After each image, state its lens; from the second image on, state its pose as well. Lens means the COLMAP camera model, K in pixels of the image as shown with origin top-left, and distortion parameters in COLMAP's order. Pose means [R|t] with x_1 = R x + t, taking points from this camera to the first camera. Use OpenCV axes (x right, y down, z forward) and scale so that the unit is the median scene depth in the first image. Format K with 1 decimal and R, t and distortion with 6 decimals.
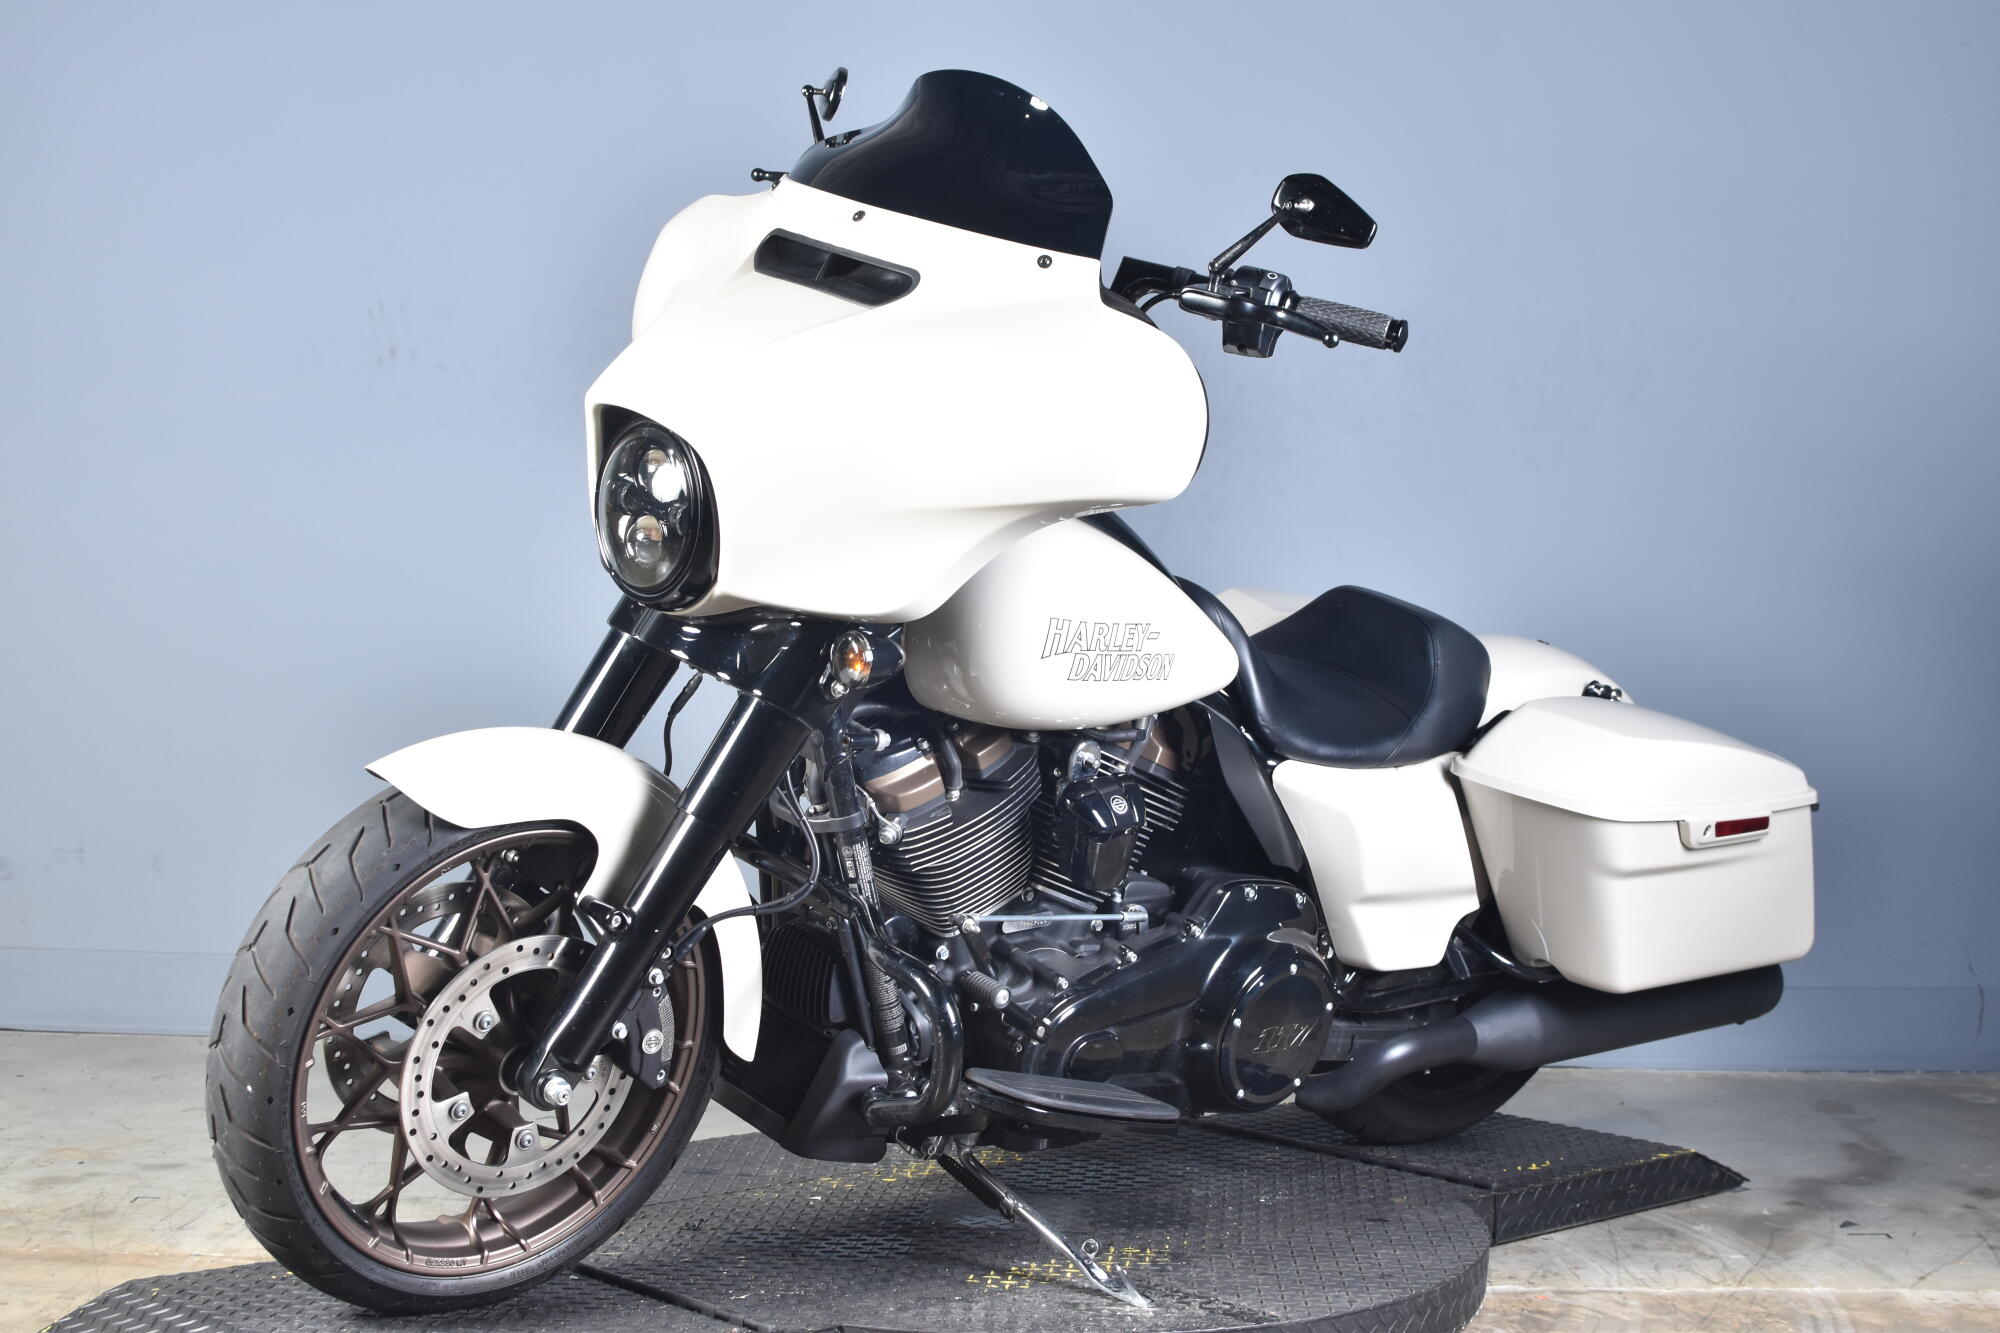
lens RADIAL K [[3005.9, 0, 1000.0], [0, 3005.9, 666.5], [0, 0, 1]] dist [-0.135591, 0.014650]
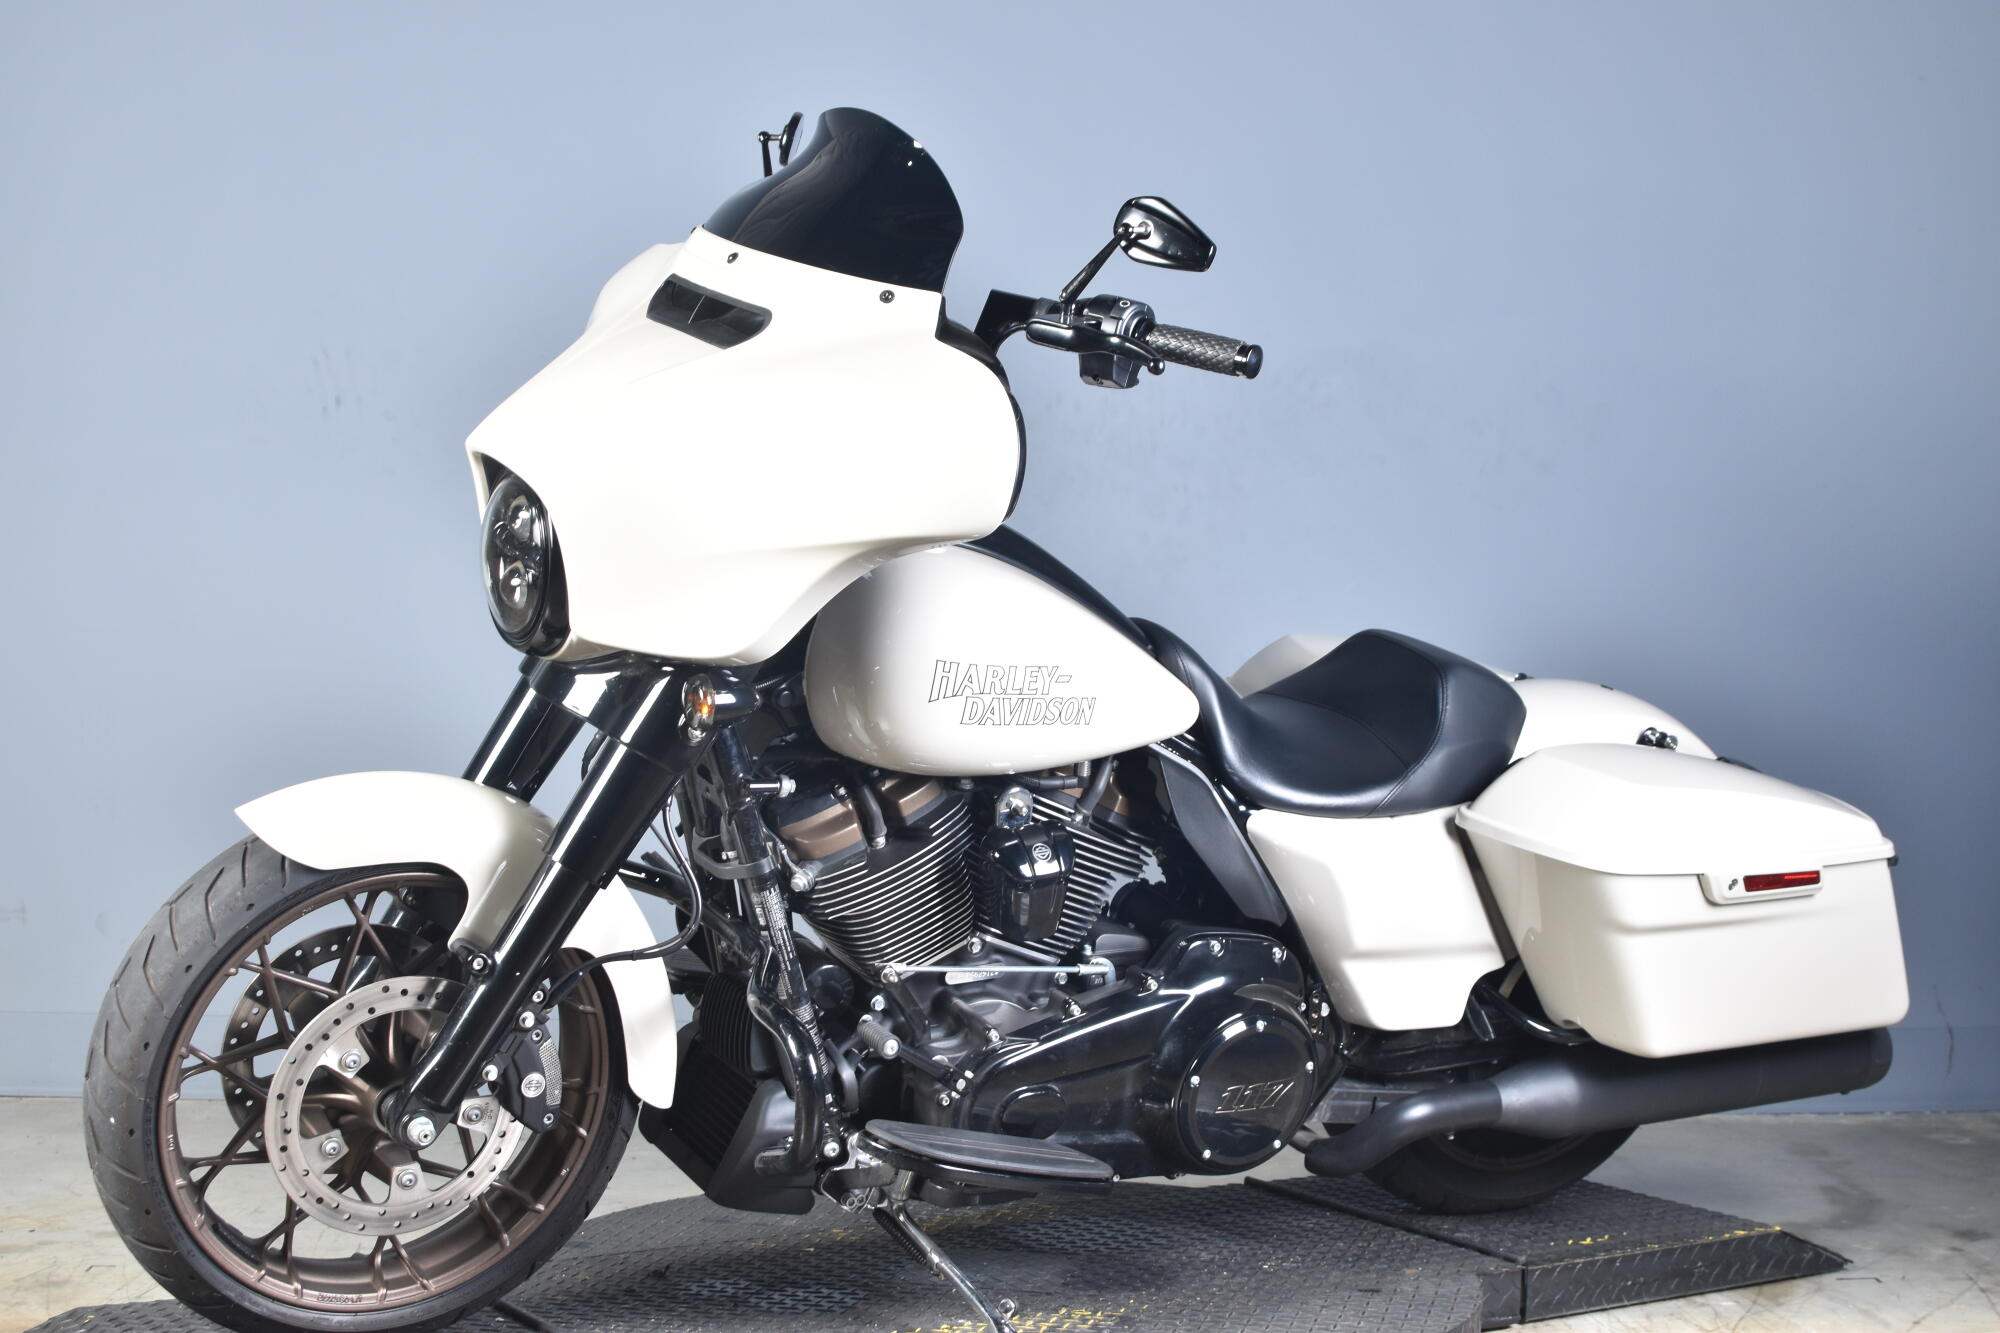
lens RADIAL K [[3005.9, 0, 1000.0], [0, 3005.9, 666.5], [0, 0, 1]] dist [-0.135591, 0.014650]
pose [[0.981912, -0.008058, -0.189165, 0.213049], [0.003617, 0.999710, -0.023814, 0.008815], [0.189302, 0.022699, 0.981657, 0.040299]]
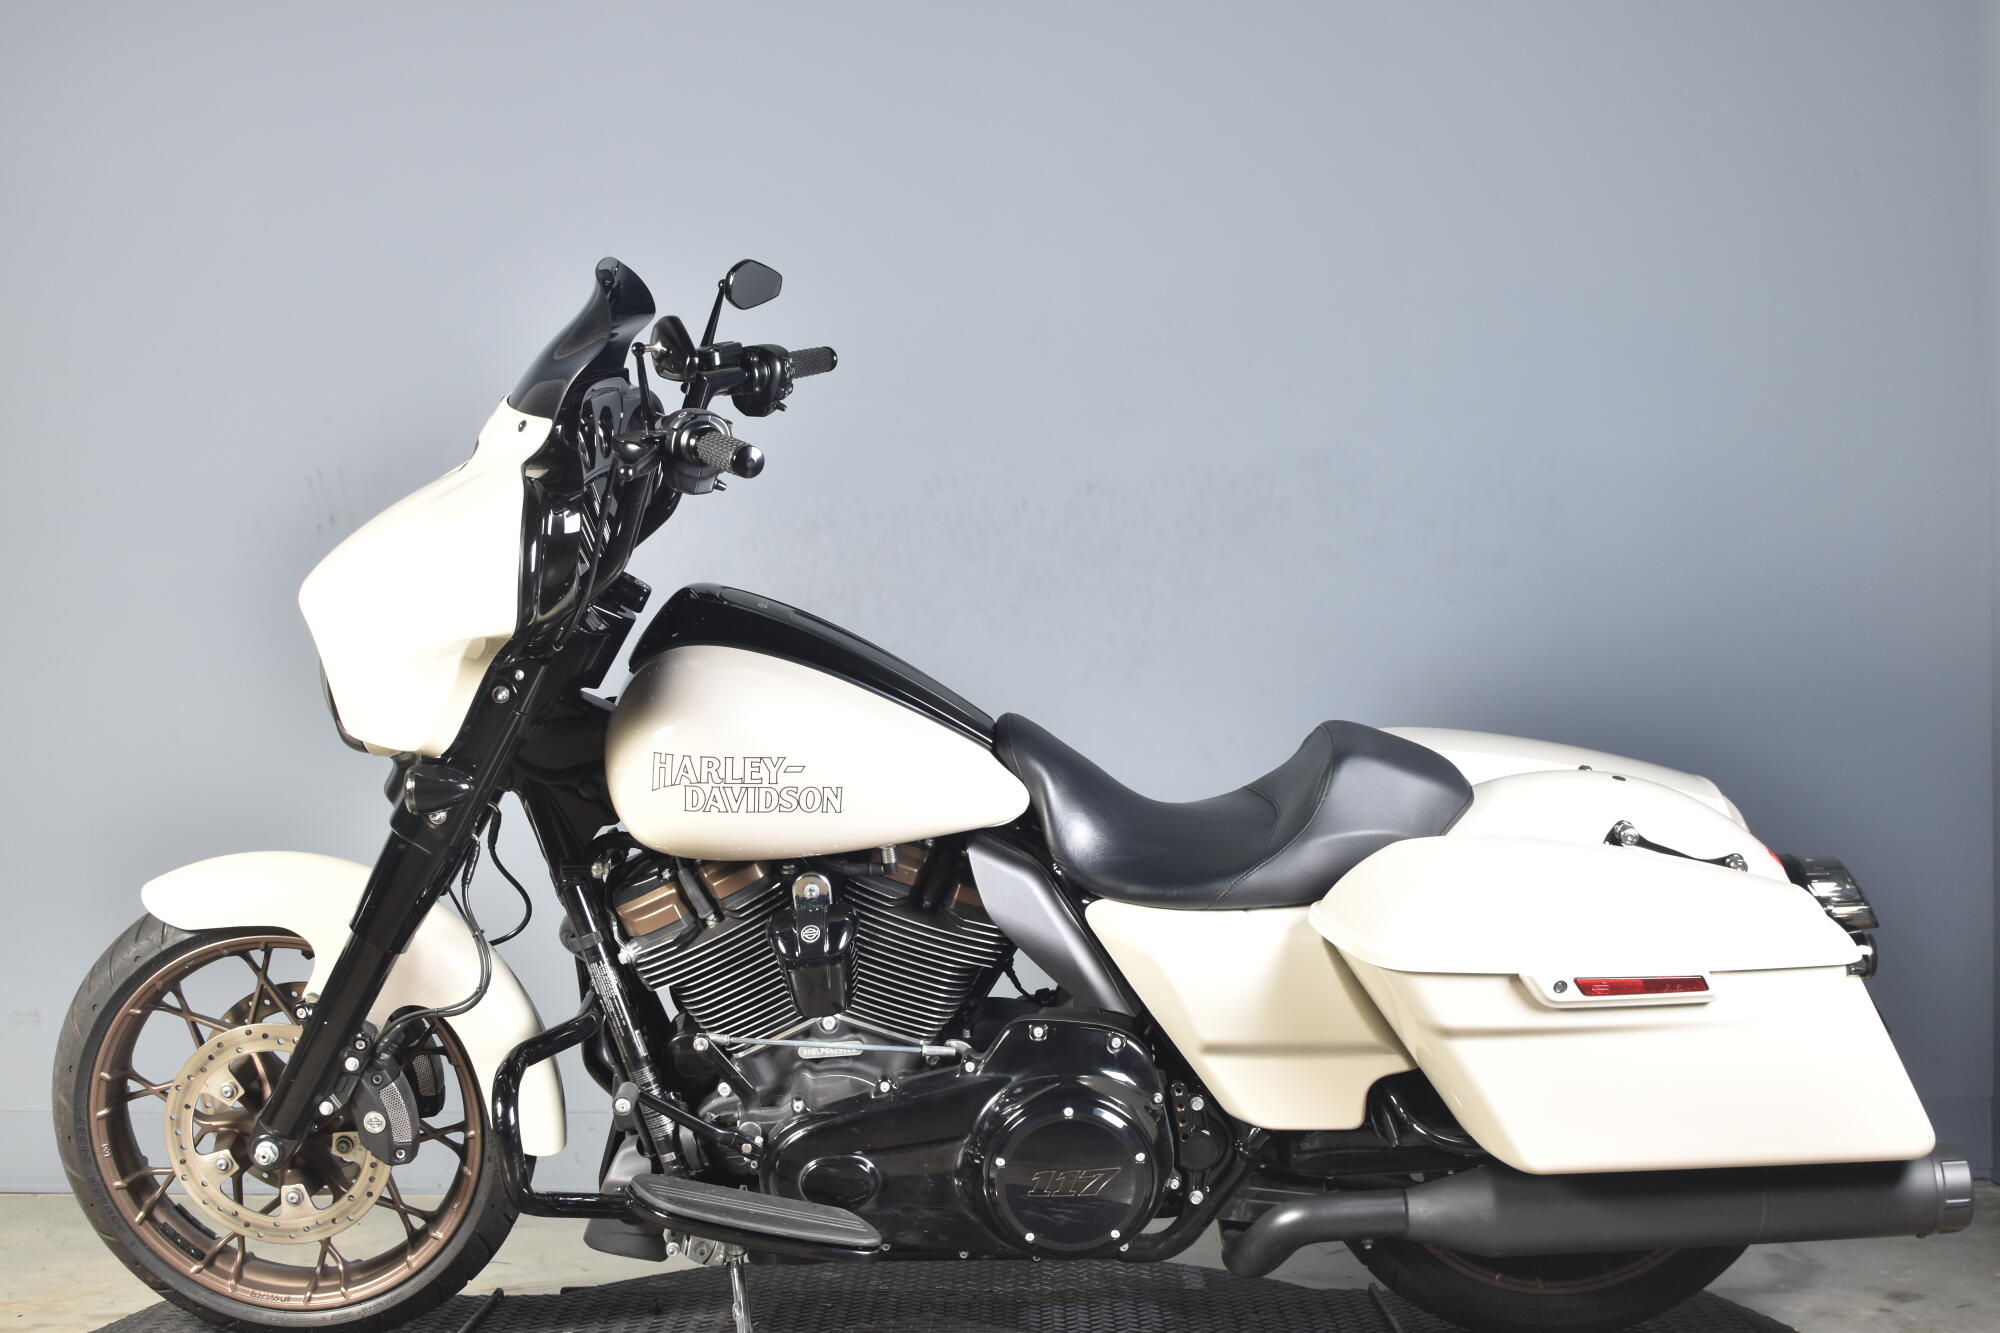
lens RADIAL K [[3005.9, 0, 1000.0], [0, 3005.9, 666.5], [0, 0, 1]] dist [-0.135591, 0.014650]
pose [[0.738646, -0.044099, -0.672649, 0.795224], [-0.004439, 0.997518, -0.070272, 0.026752], [0.674078, 0.054892, 0.736617, 0.279814]]
